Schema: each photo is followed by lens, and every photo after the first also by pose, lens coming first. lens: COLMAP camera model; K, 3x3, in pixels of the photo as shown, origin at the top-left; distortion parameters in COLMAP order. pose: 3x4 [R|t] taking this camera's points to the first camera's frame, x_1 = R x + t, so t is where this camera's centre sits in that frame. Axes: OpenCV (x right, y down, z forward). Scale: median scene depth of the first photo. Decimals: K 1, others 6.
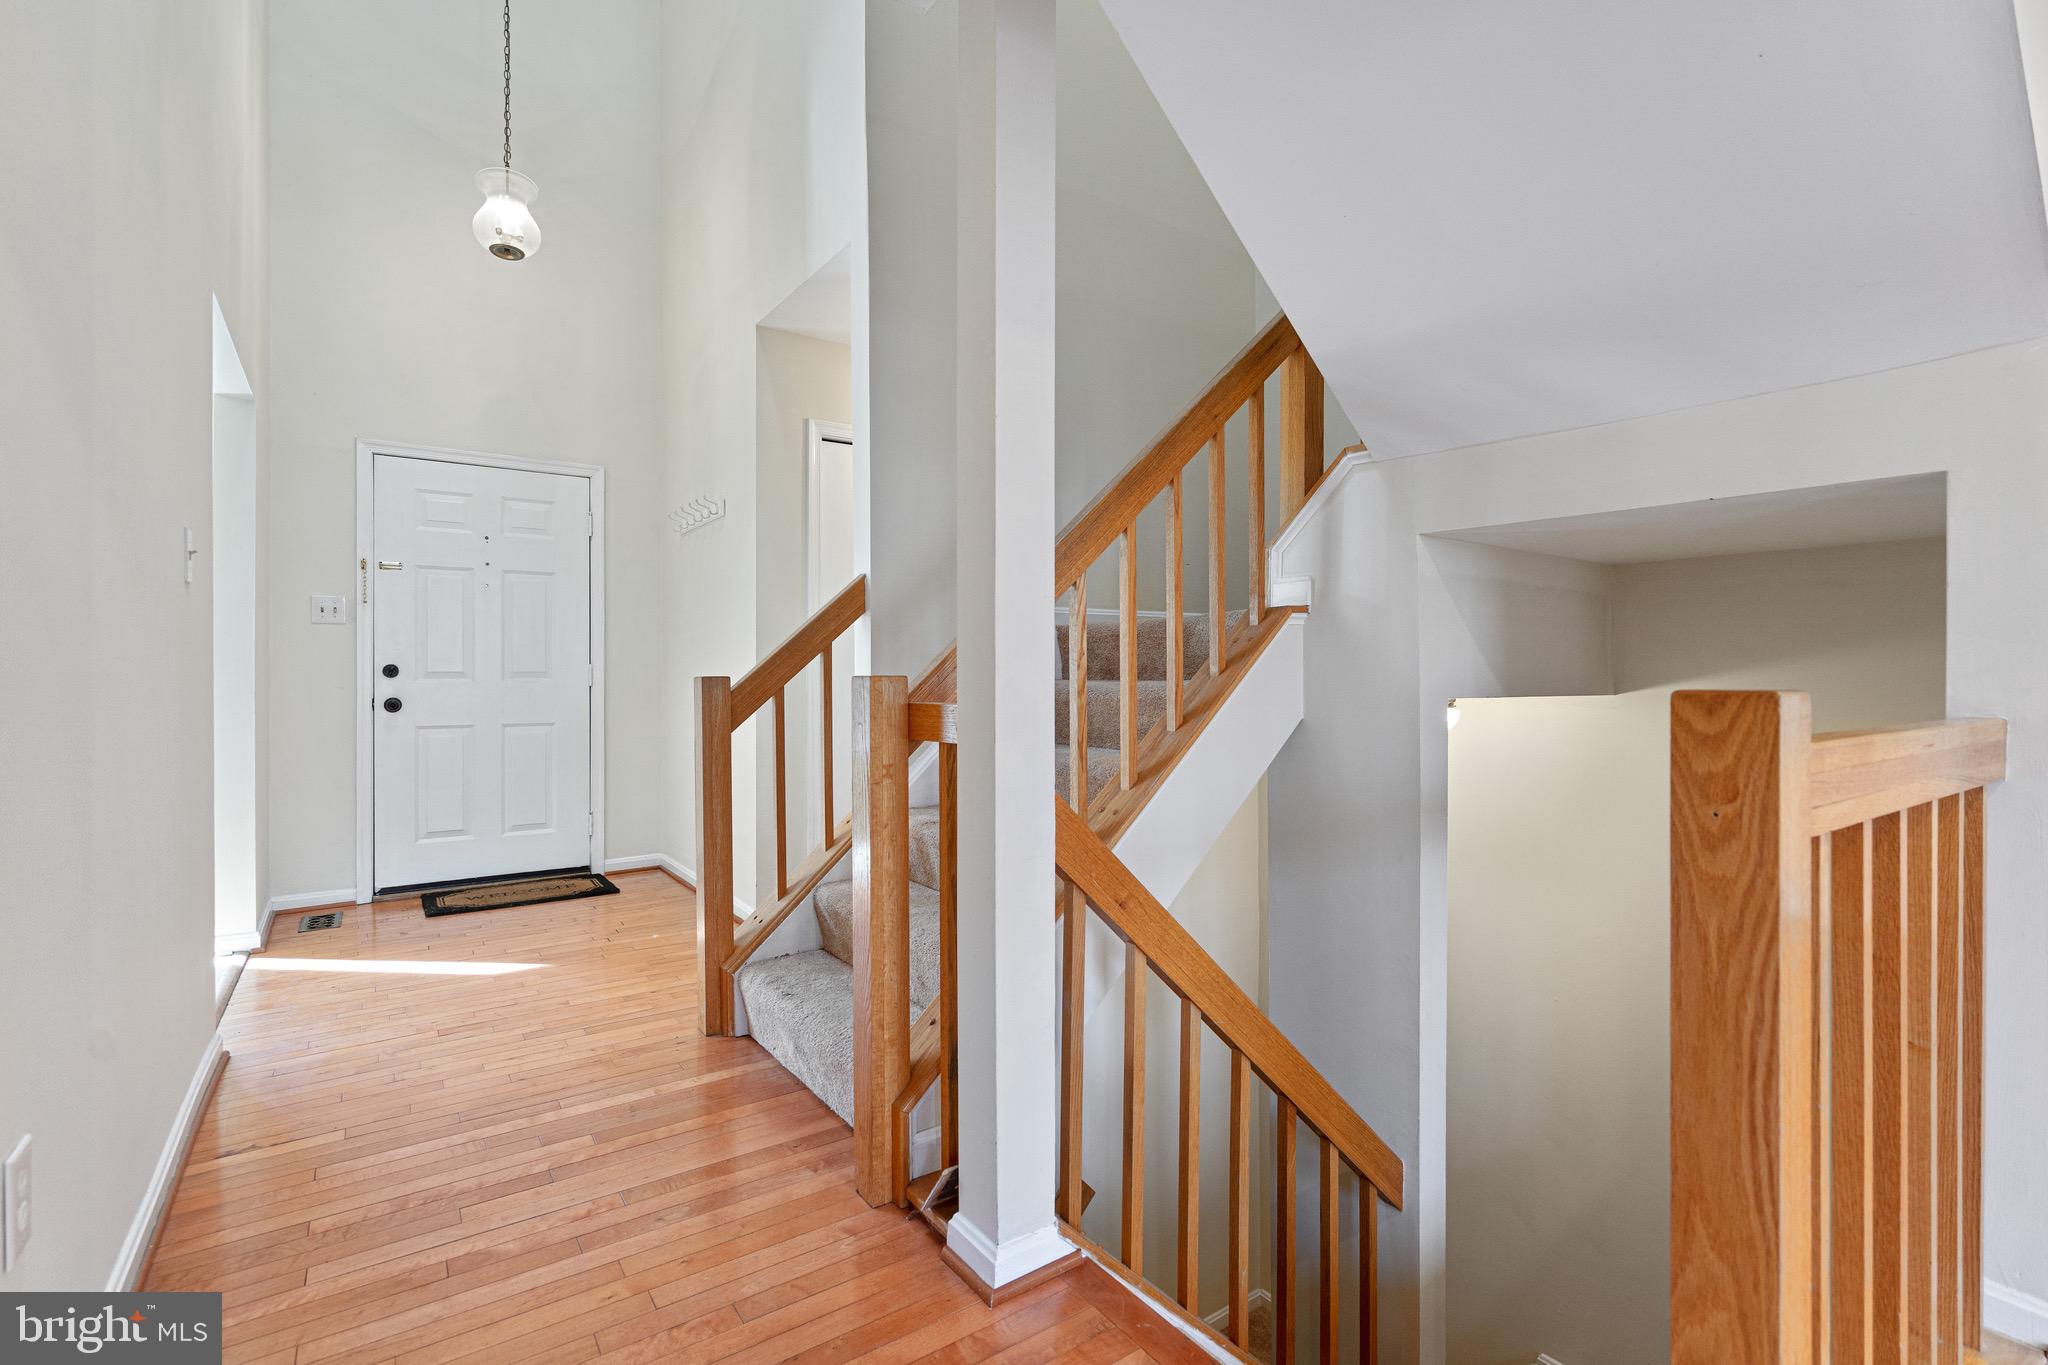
lens RADIAL K [[939.2, 0, 1024.0], [0, 939.2, 682.5], [0, 0, 1]] dist [0.000877, 0.000332]
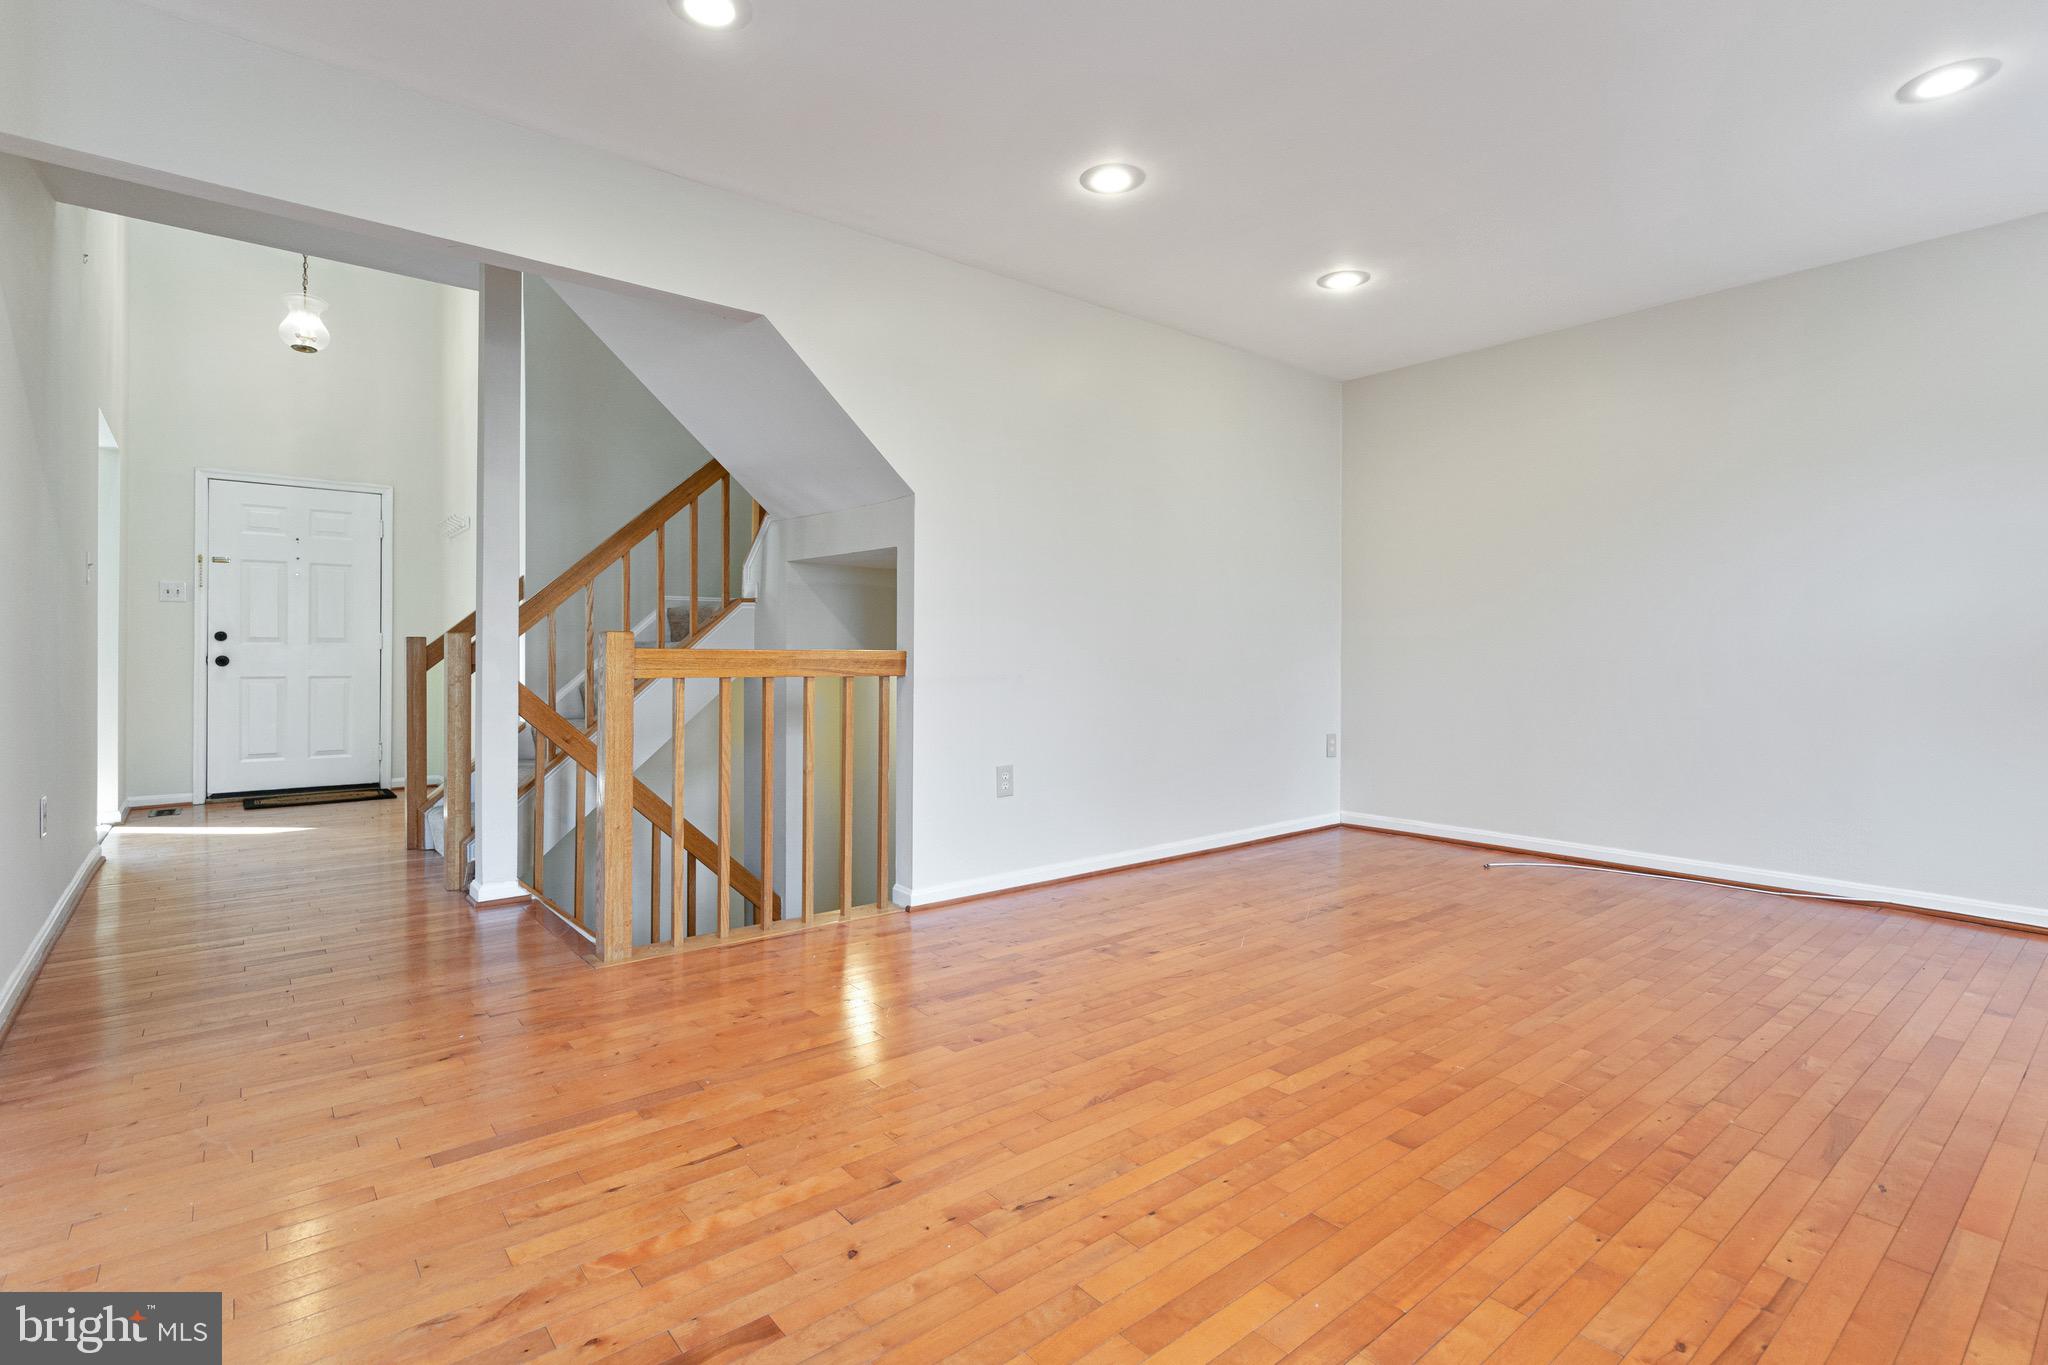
lens RADIAL K [[966.6, 0, 1025.1], [0, 966.6, 659.3], [0, 0, 1]] dist [-0.001645, -0.000314]
pose [[0.996734, 0.003574, 0.080676, 0.443394], [-0.003248, 0.999986, -0.004166, 0.027056], [-0.080690, 0.003891, 0.996732, -0.578743]]
